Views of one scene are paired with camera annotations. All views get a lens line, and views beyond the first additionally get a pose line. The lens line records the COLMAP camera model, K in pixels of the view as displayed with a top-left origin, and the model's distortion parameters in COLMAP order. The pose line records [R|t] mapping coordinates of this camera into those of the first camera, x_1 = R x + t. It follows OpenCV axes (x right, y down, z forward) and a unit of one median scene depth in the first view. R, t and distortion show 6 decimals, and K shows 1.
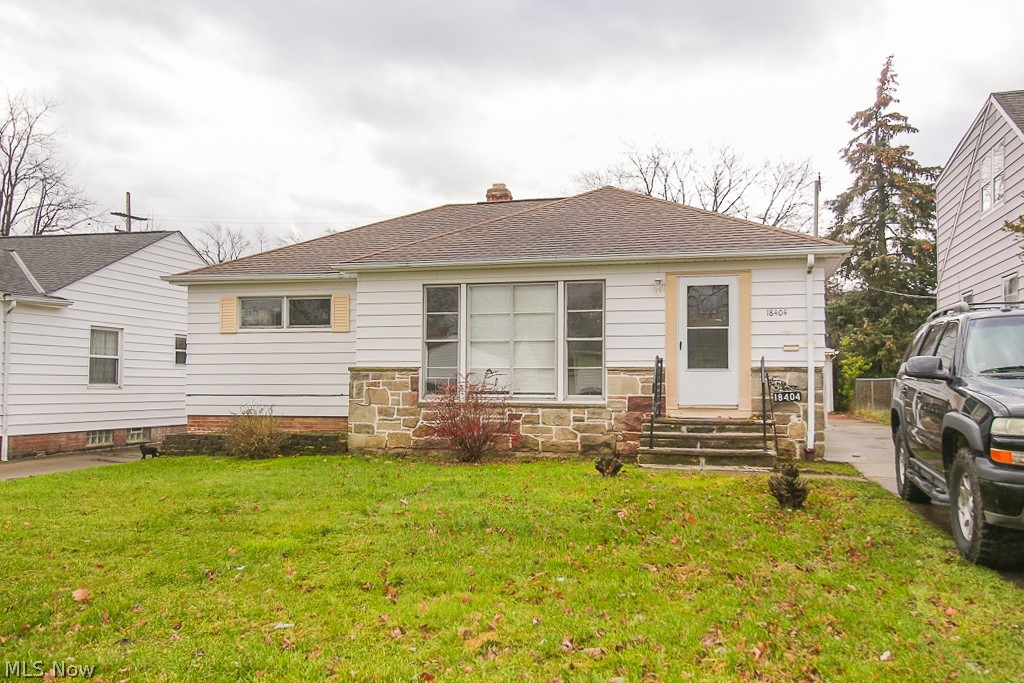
lens RADIAL K [[850.5, 0, 511.4], [0, 850.5, 341.7], [0, 0, 1]] dist [0.051341, 0.004752]
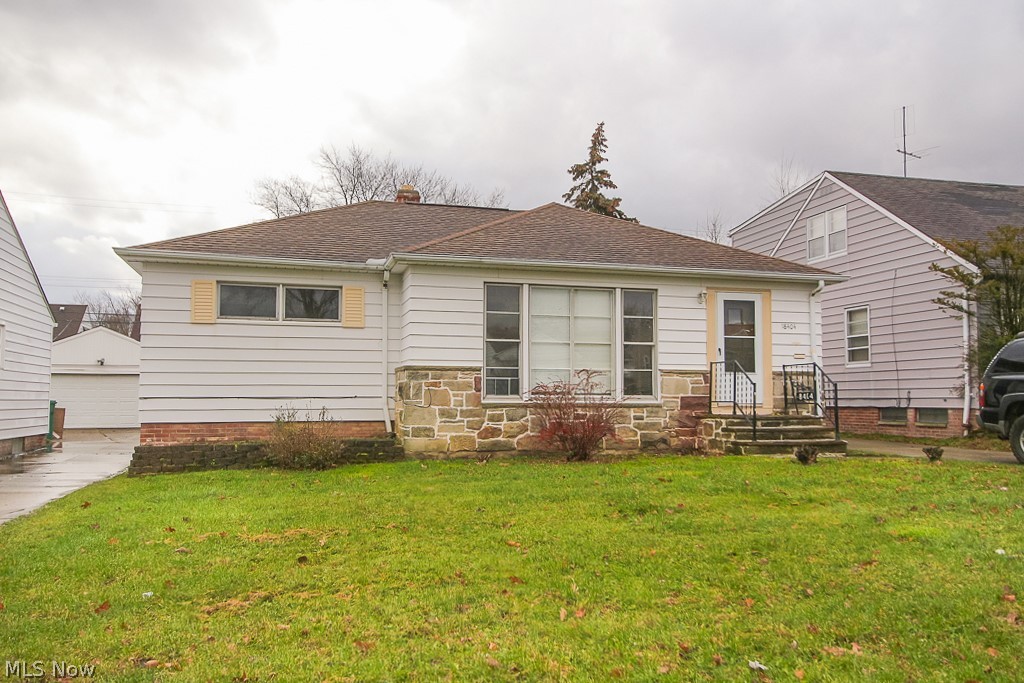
lens RADIAL K [[796.7, 0, 512.6], [0, 796.7, 343.8], [0, 0, 1]] dist [0.046253, -0.000635]
pose [[0.861468, 0.032869, 0.506746, -0.546409], [-0.025185, 0.999440, -0.022013, 0.023053], [-0.507186, 0.006201, 0.861814, 0.203950]]
